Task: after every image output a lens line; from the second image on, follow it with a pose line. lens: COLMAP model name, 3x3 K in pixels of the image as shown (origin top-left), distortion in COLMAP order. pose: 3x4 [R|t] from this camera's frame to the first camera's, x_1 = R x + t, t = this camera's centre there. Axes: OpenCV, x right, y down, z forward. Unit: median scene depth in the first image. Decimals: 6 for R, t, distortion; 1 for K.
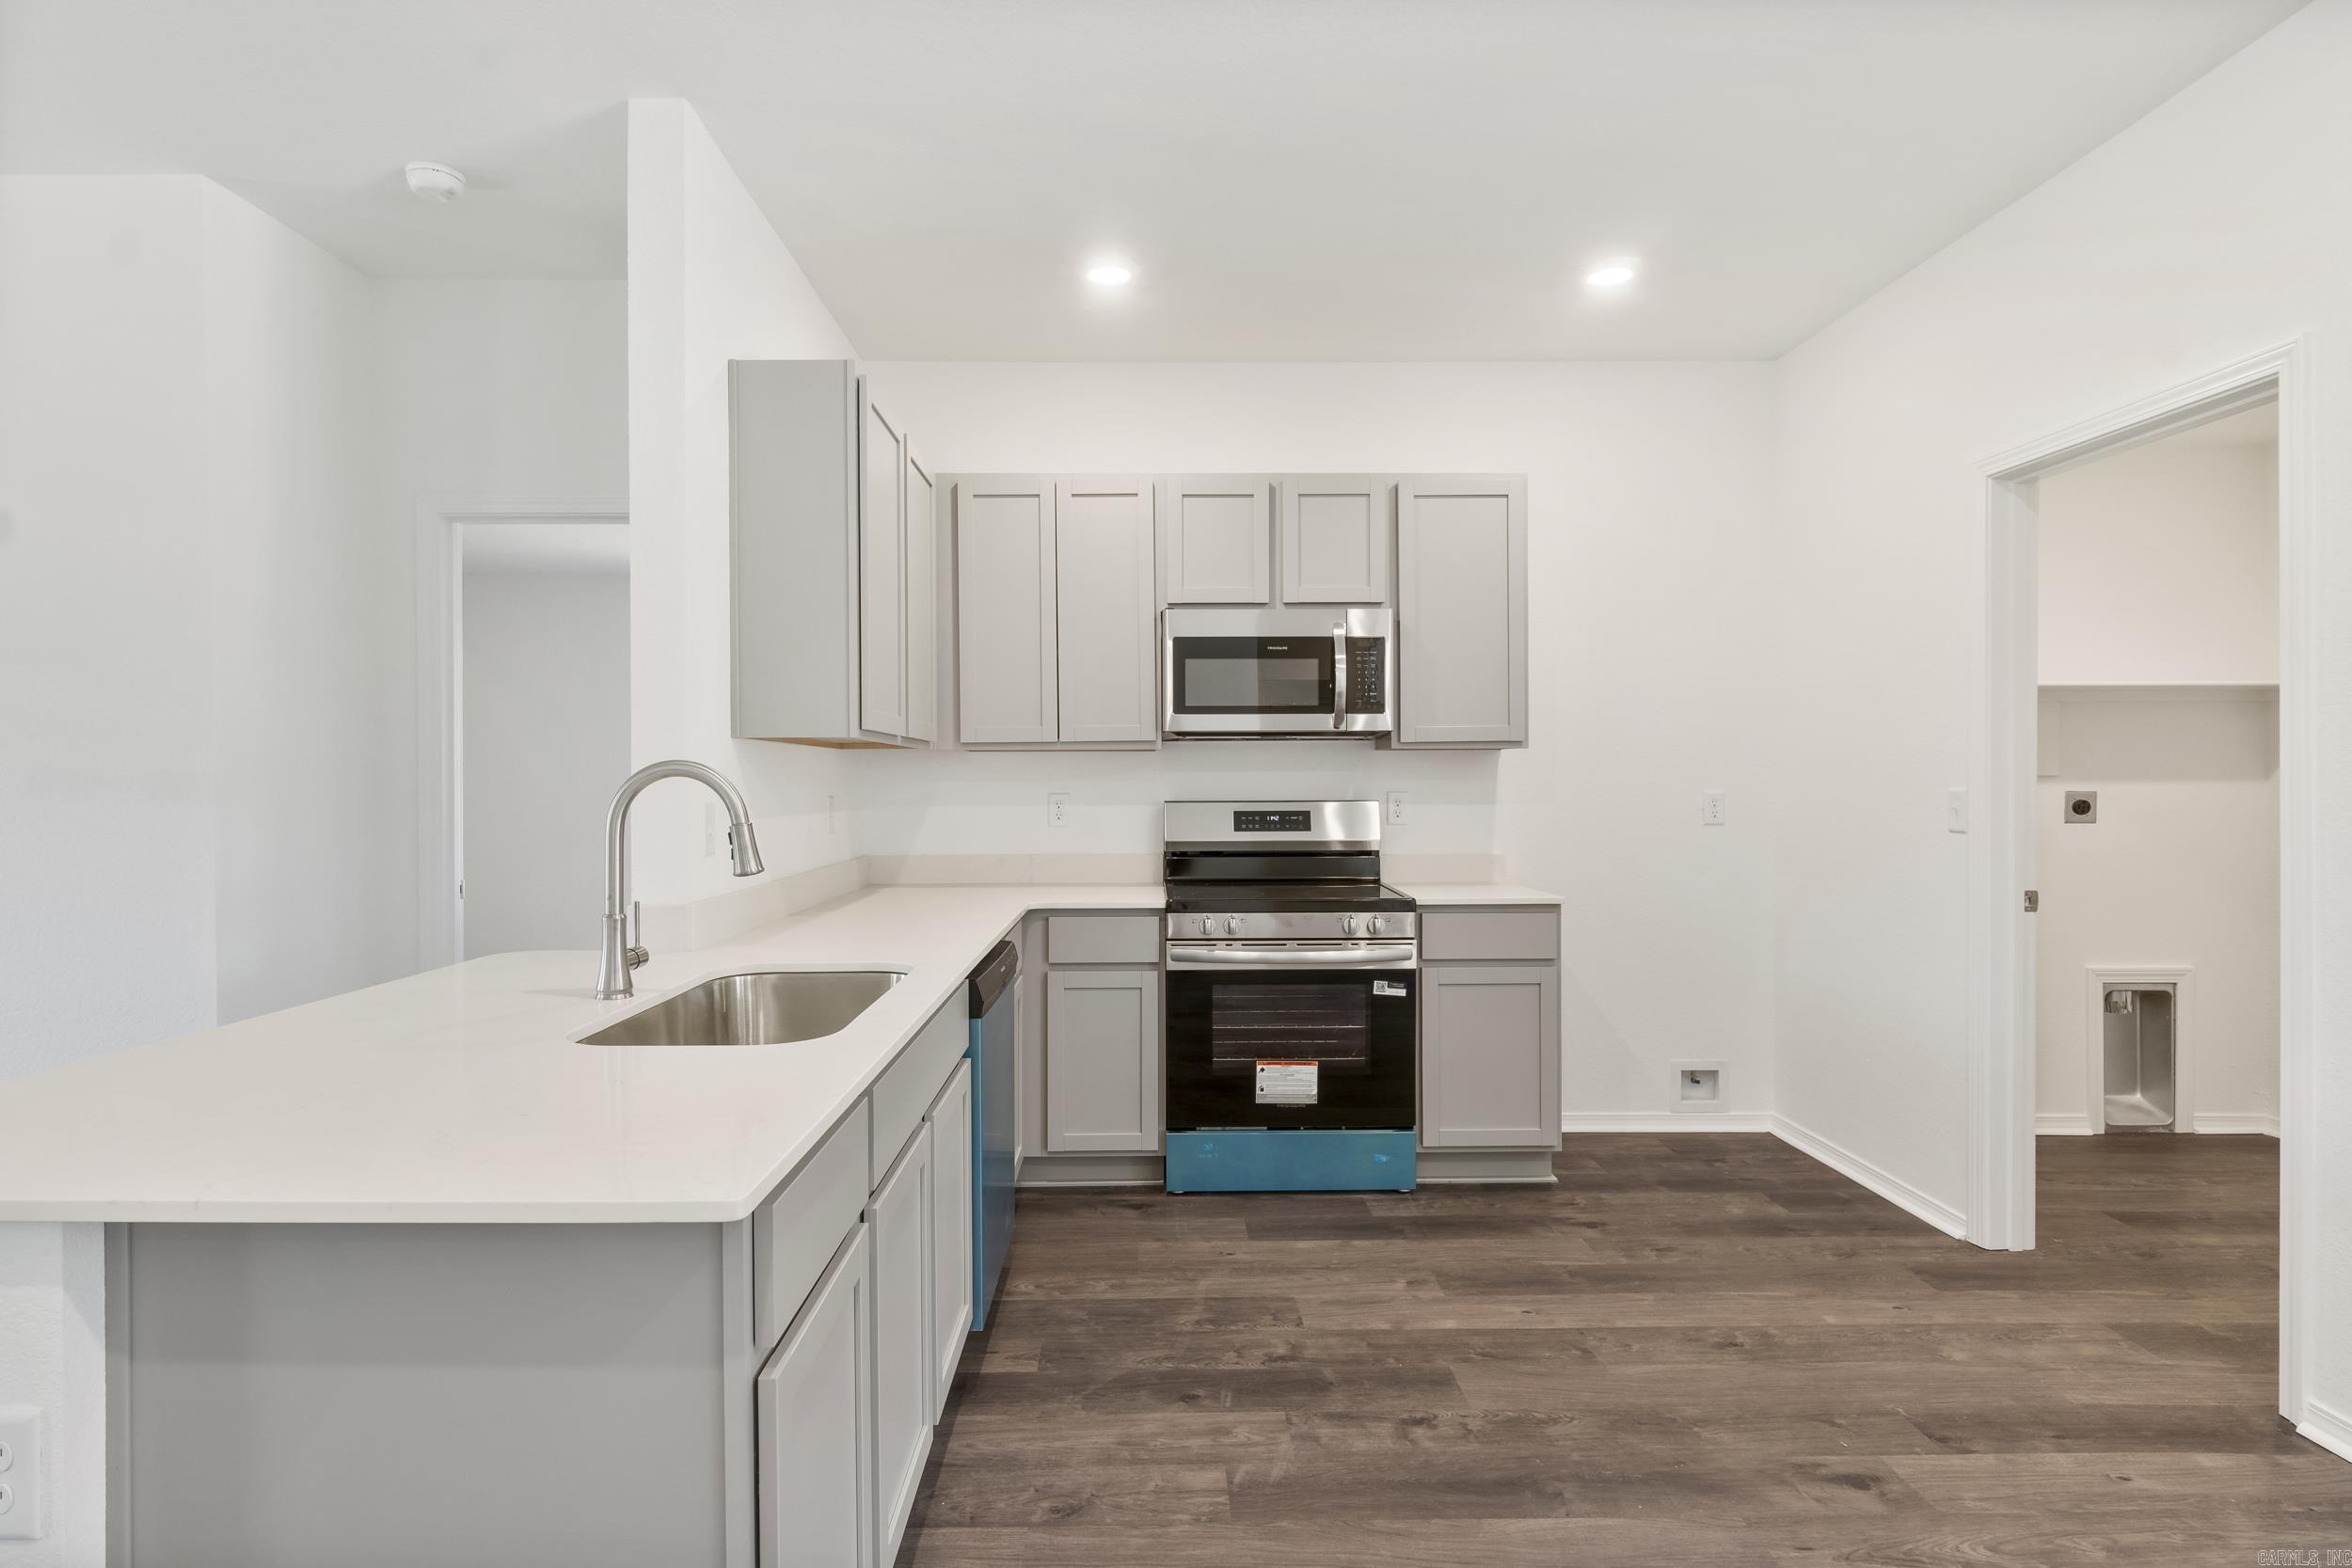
lens RADIAL K [[1202.8, 0, 1153.1], [0, 1202.8, 783.5], [0, 0, 1]] dist [-0.002844, 0.000556]
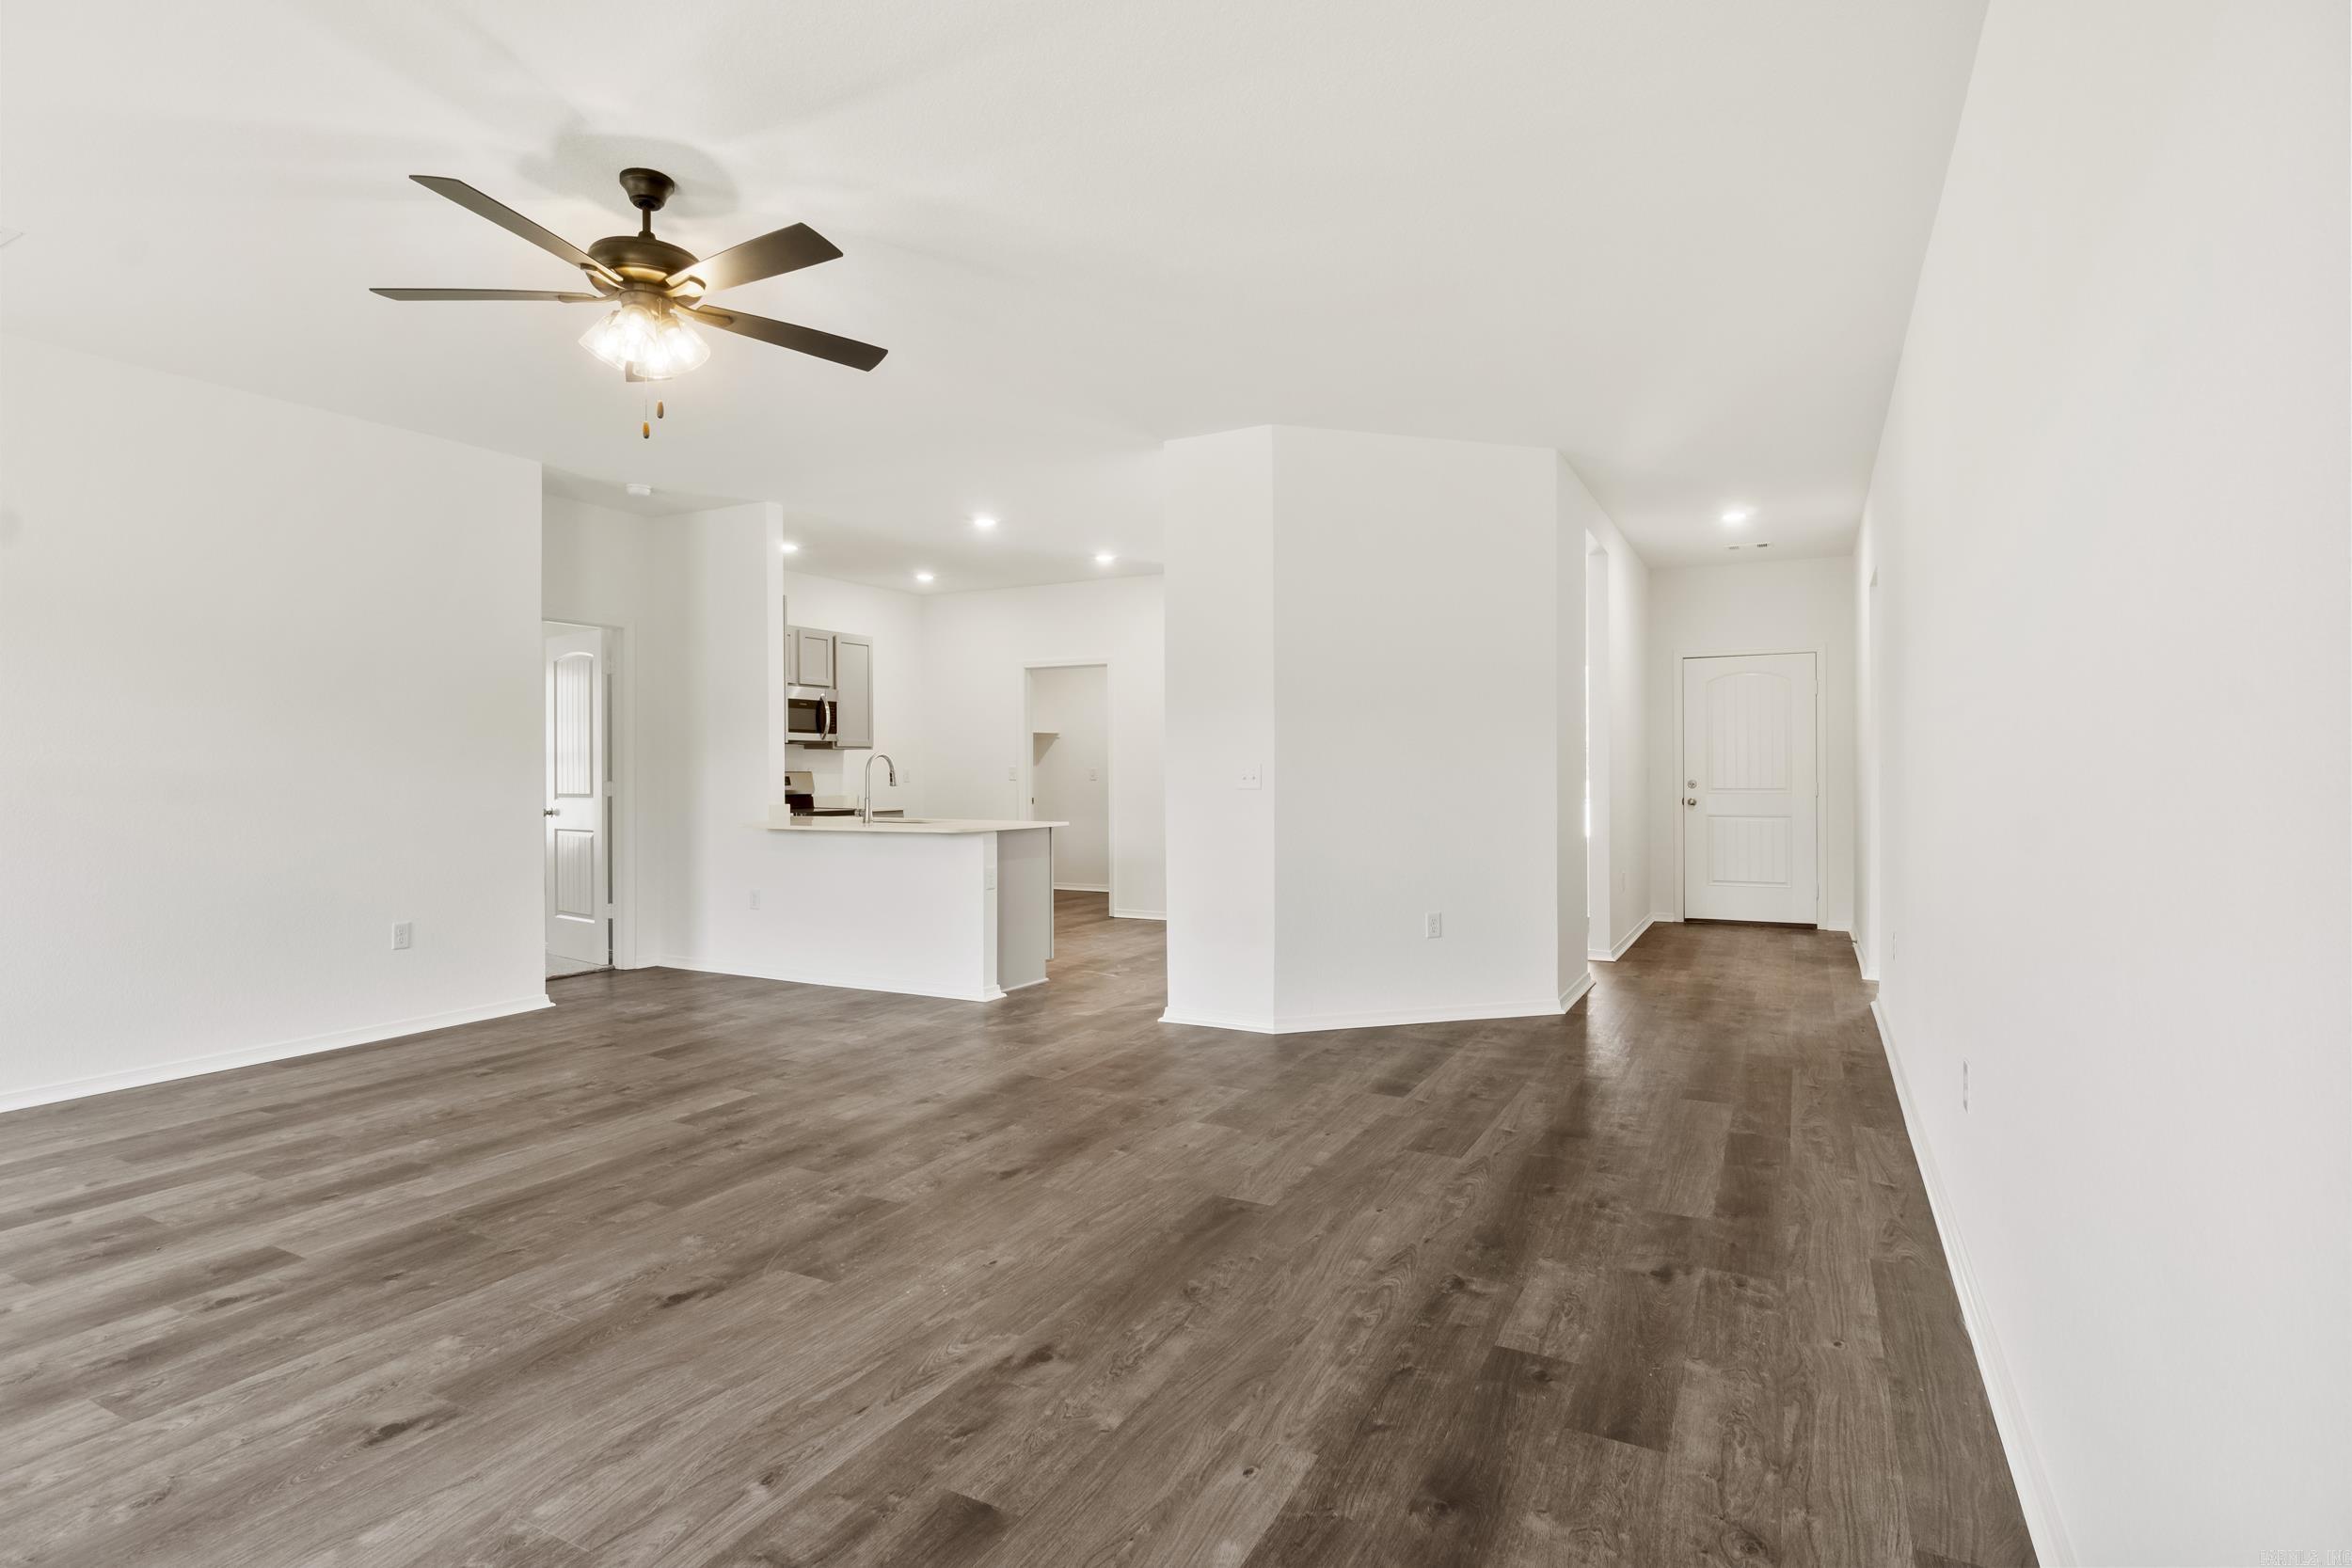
lens RADIAL K [[1197.0, 0, 1155.2], [0, 1197.0, 770.3], [0, 0, 1]] dist [-0.003360, 0.000644]
pose [[0.482147, 0.003031, 0.876085, -1.683192], [0.003237, 0.999981, -0.005242, 0.029117], [-0.876084, 0.005363, 0.482128, -0.729912]]
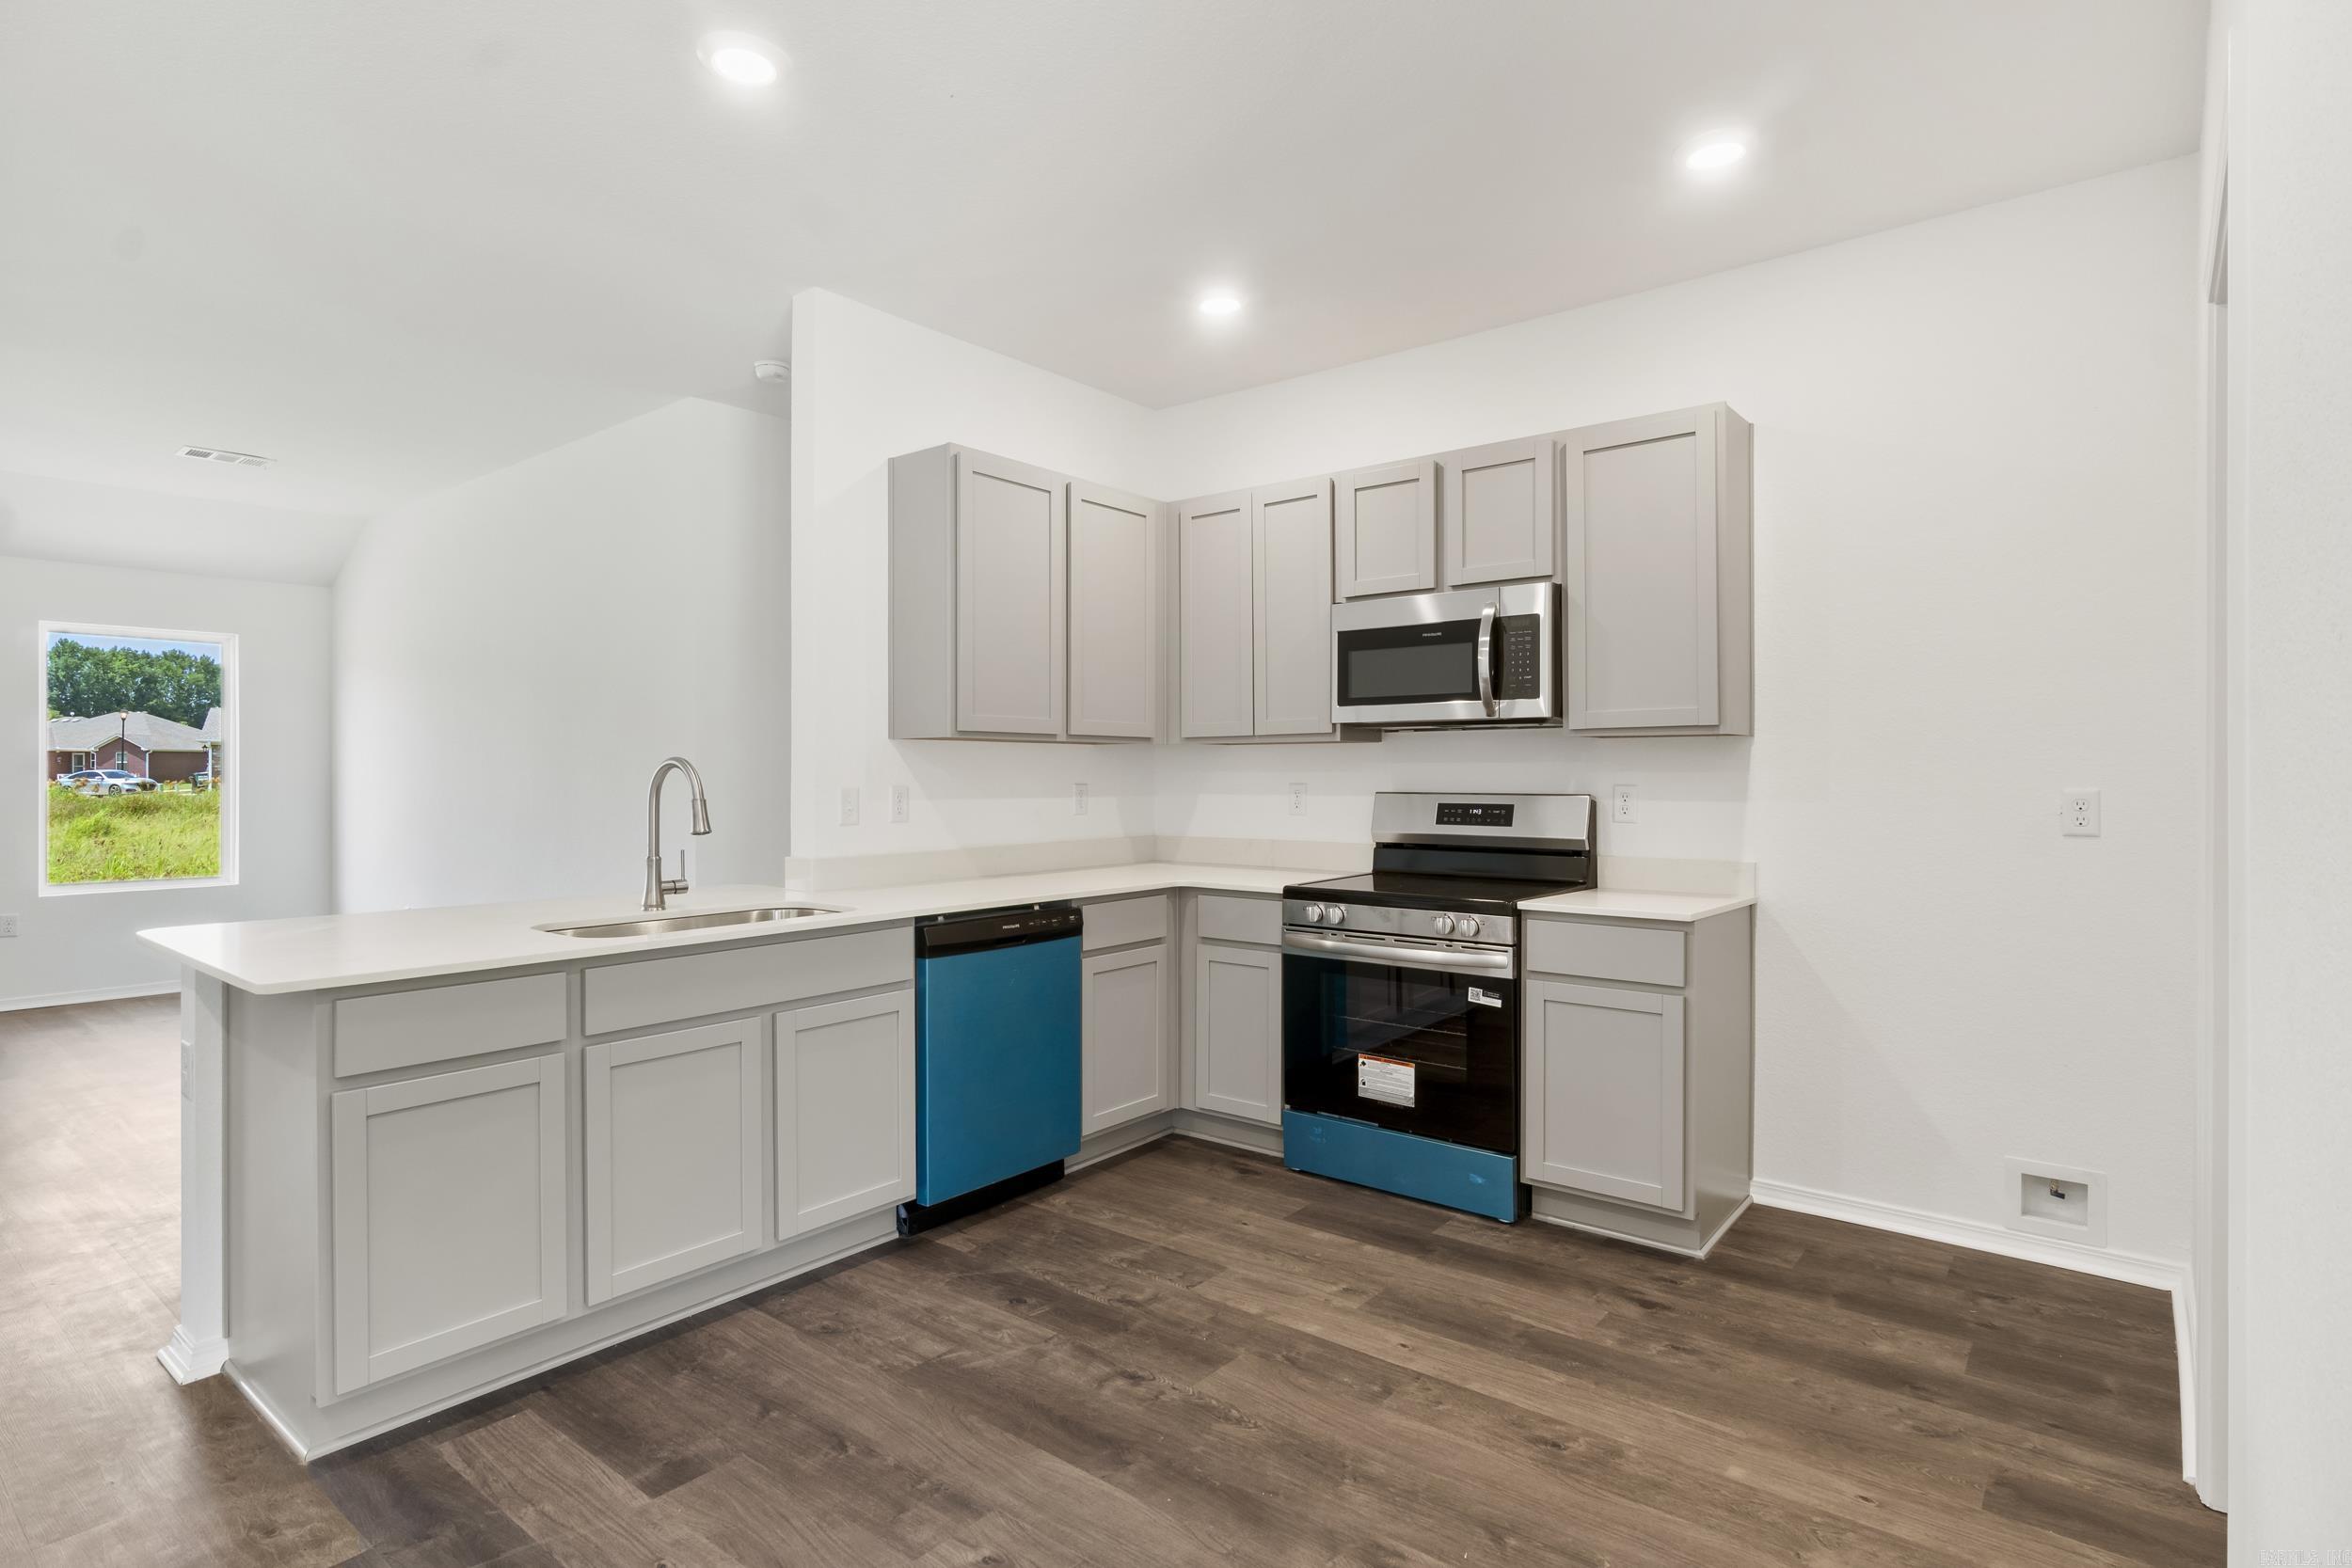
lens RADIAL K [[1197.0, 0, 1155.2], [0, 1197.0, 770.3], [0, 0, 1]] dist [-0.003360, 0.000644]
pose [[0.767543, 0.002291, -0.640993, 0.591053], [-0.004584, 0.999988, -0.001916, -0.000857], [0.640981, 0.004409, 0.767544, 0.131197]]
